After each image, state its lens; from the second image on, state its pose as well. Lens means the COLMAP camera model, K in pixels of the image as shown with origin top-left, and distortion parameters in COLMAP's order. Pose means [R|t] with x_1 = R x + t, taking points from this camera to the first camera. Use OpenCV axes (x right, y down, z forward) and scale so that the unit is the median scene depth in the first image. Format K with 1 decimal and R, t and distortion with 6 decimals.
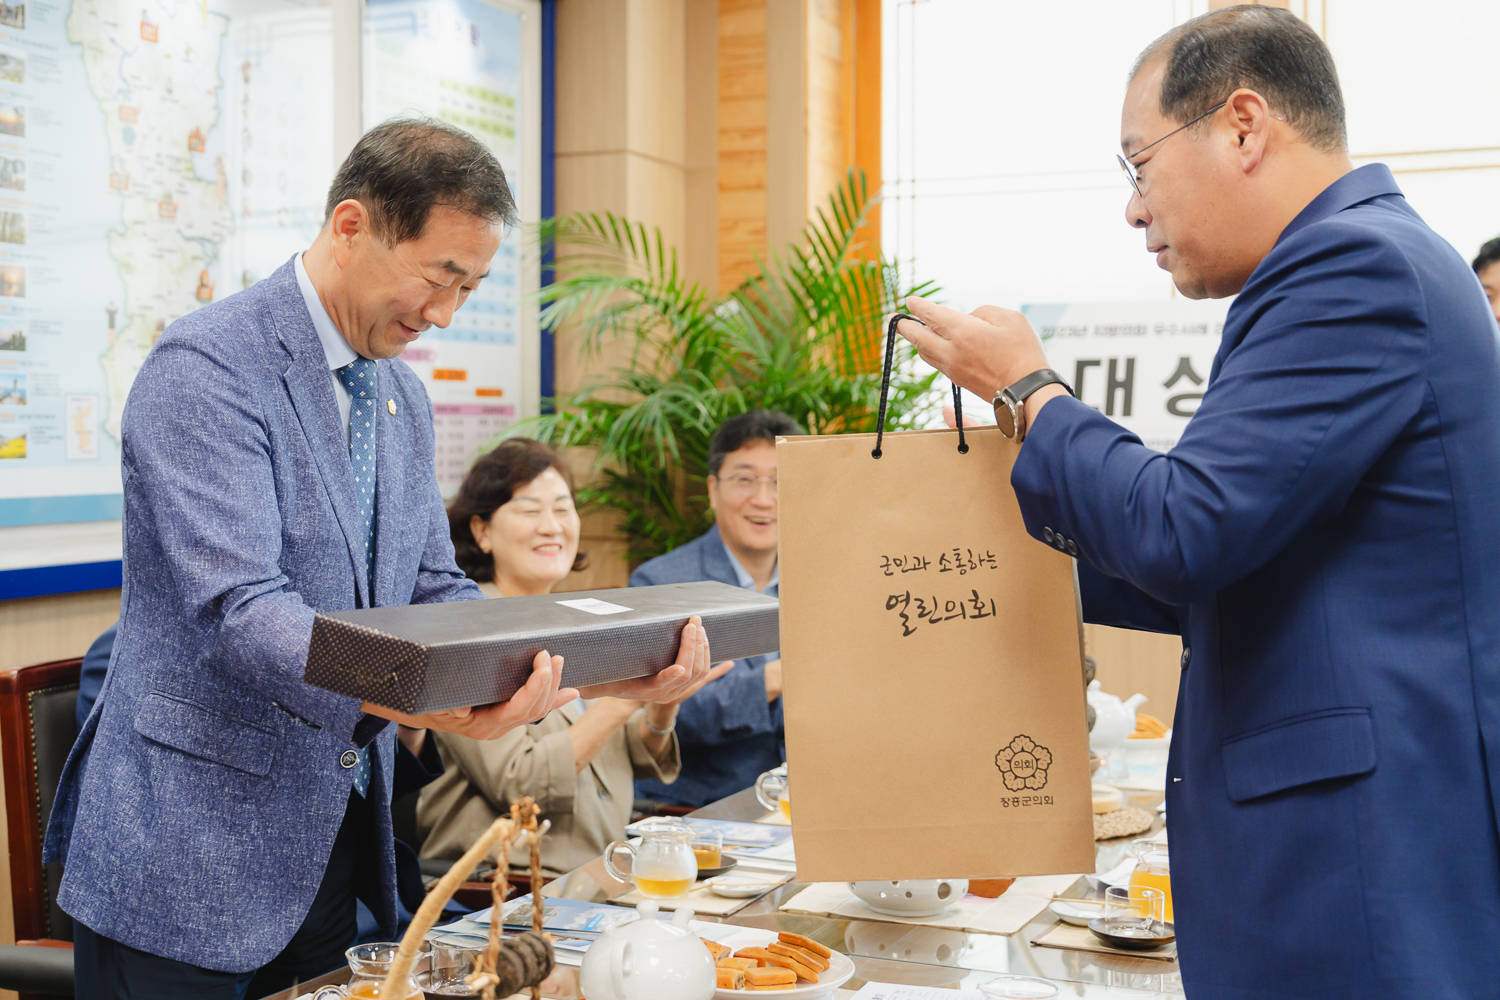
lens RADIAL K [[2066.6, 0, 609.6], [0, 2066.6, 474.9], [0, 0, 1]] dist [0.004712, 0.008198]
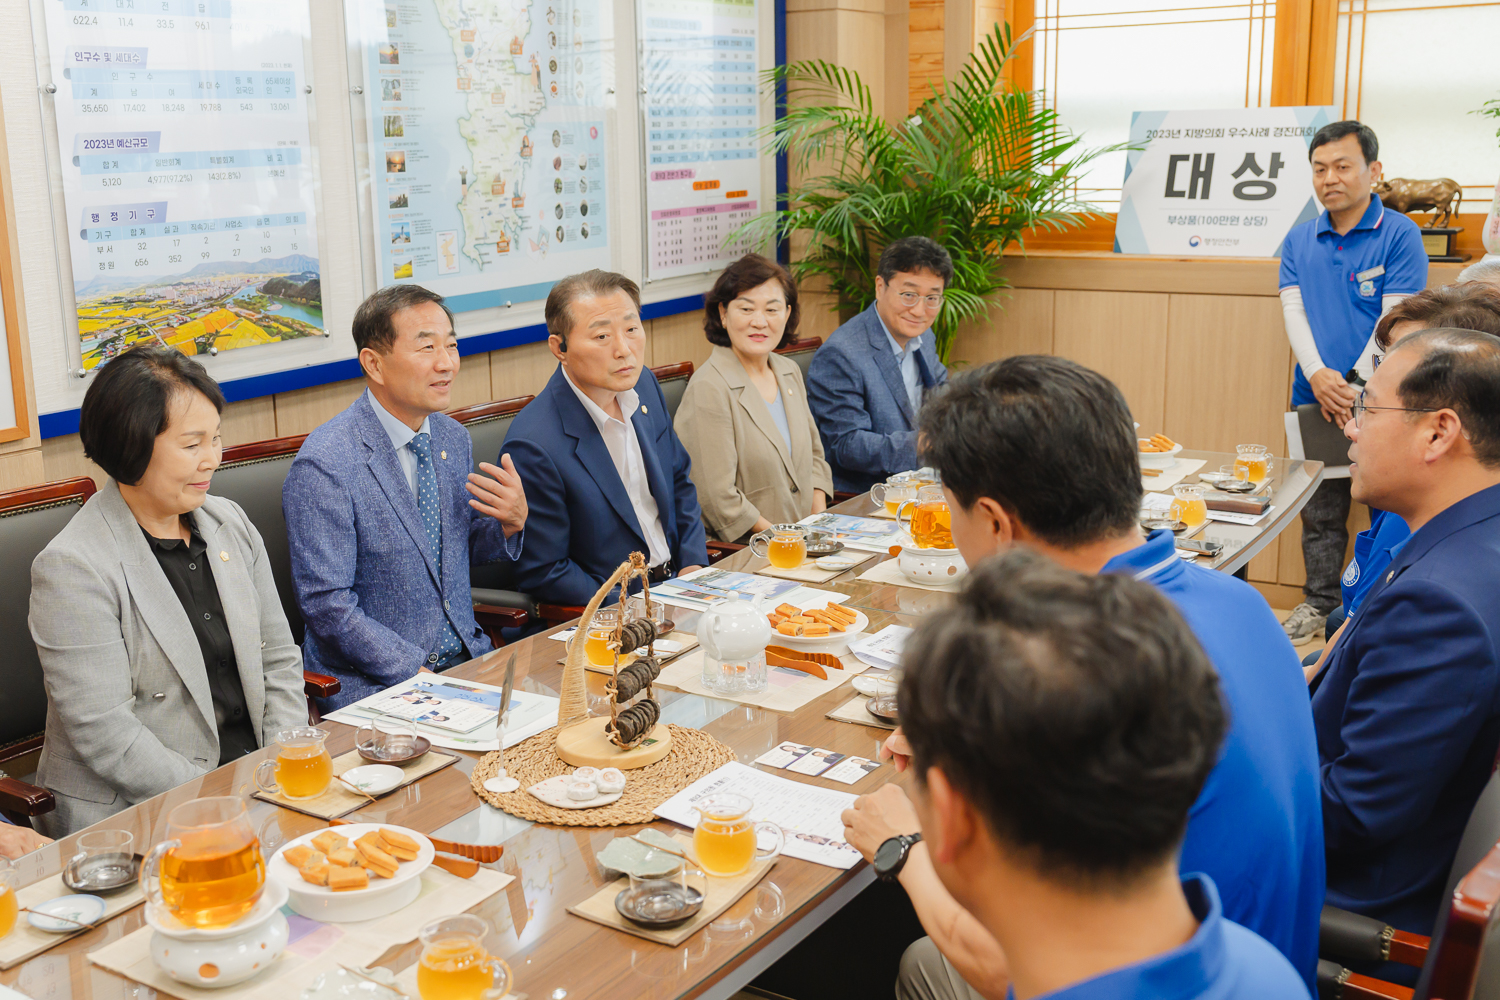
lens RADIAL K [[1622.2, 0, 689.2], [0, 1622.2, 523.2], [0, 0, 1]] dist [0.003538, -0.028319]
pose [[0.989916, 0.008137, -0.141424, 0.087600], [0.022719, 0.976307, 0.215193, -0.075561], [0.139824, -0.216236, 0.966277, -0.170717]]
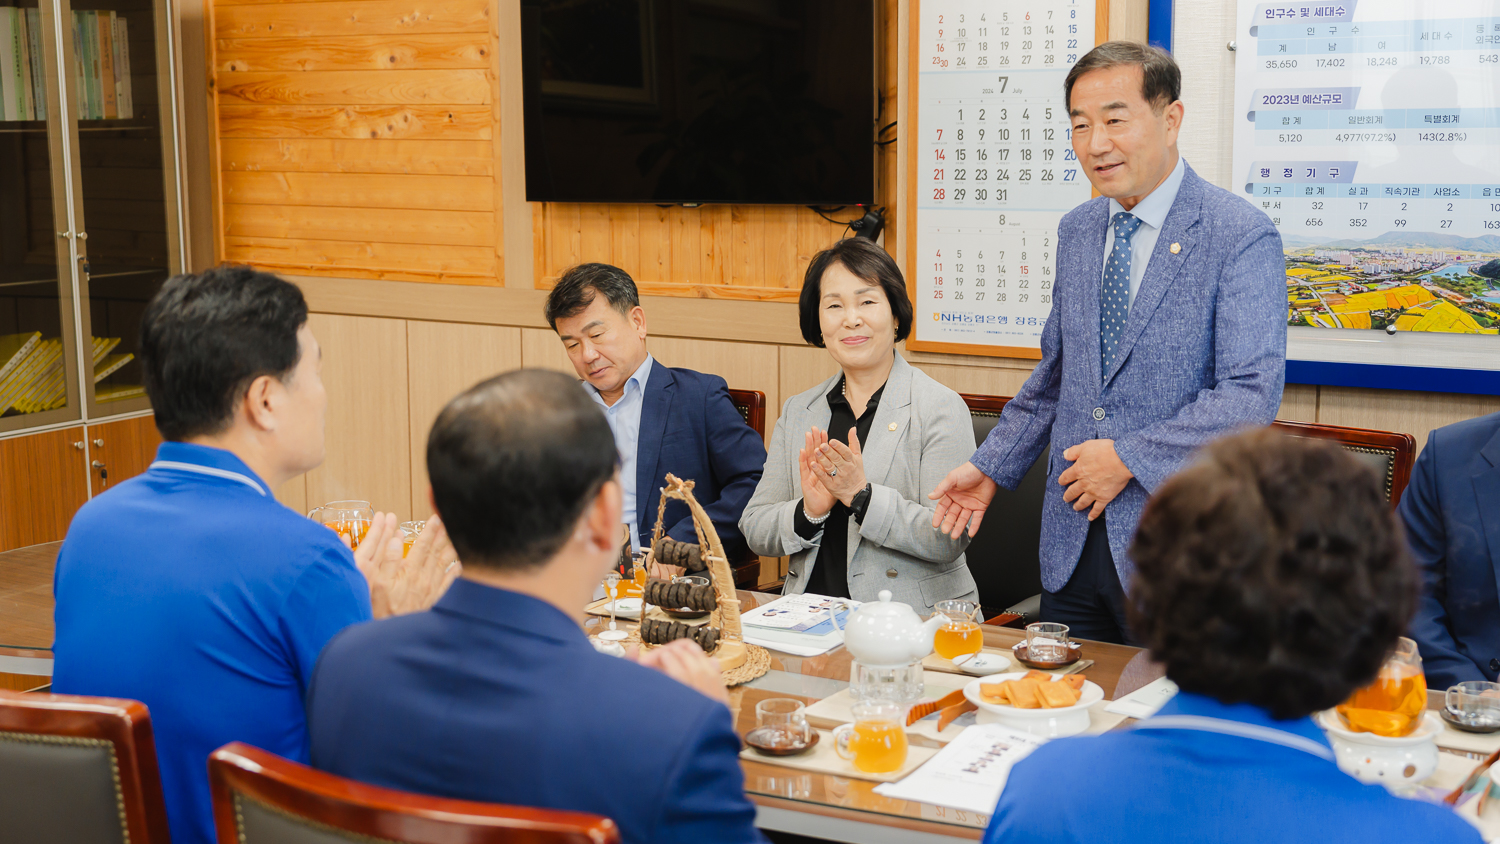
lens RADIAL K [[2016.4, 0, 771.3], [0, 2016.4, 450.9], [0, 0, 1]] dist [0.016501, 0.006633]
pose [[-0.111923, 0.155155, -0.981529, 0.766801], [-0.017078, 0.987289, 0.158013, -0.074716], [0.993570, 0.034448, -0.107851, 0.523769]]
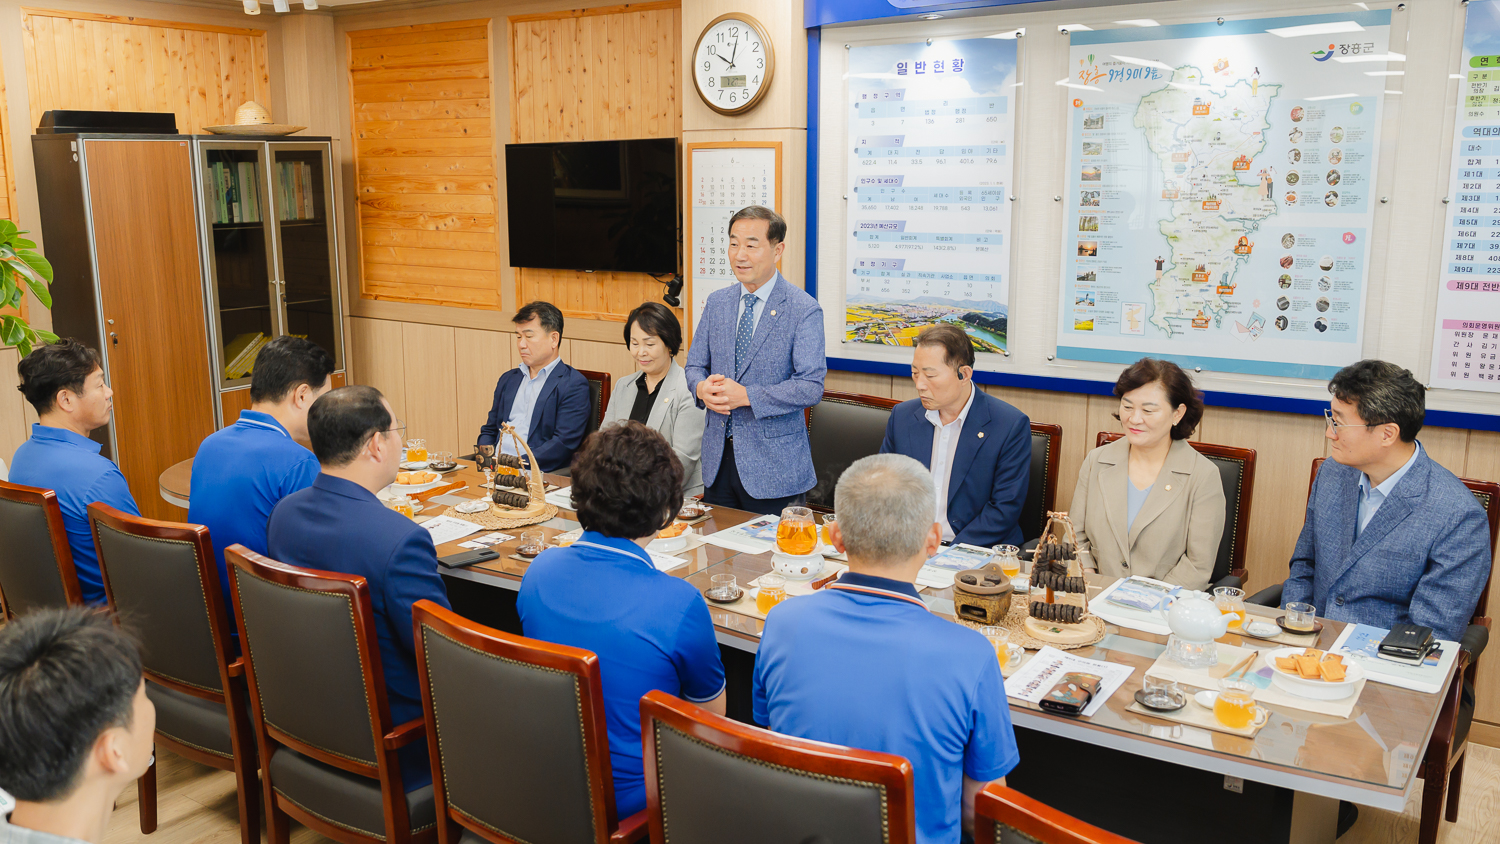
lens RADIAL K [[1251.5, 0, 720.4], [0, 1251.5, 427.2], [0, 0, 1]] dist [-0.008068, 0.015193]
pose [[-0.174672, 0.189736, -0.966173, 0.951865], [-0.020130, 0.980365, 0.196162, -0.140321], [0.984421, 0.053713, -0.167423, 0.747117]]
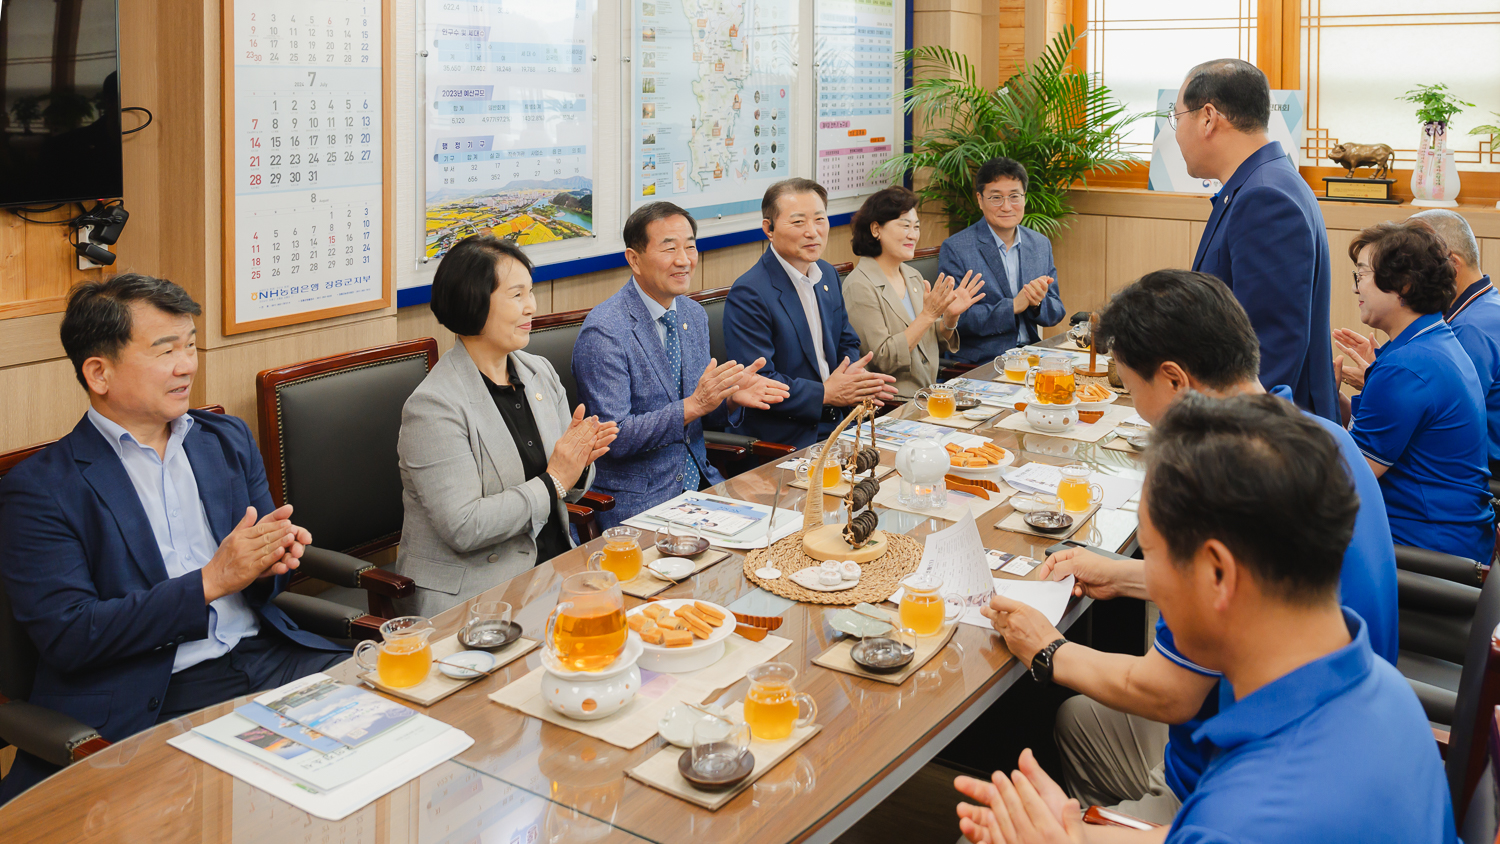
lens RADIAL K [[1289.5, 0, 852.1], [0, 1289.5, 137.2], [0, 0, 1]] dist [0.004769, 0.006137]
pose [[0.996524, 0.006623, -0.083039, 0.022506], [-0.005143, 0.999824, 0.018030, -0.080607], [0.083144, -0.017541, 0.996383, -0.254520]]
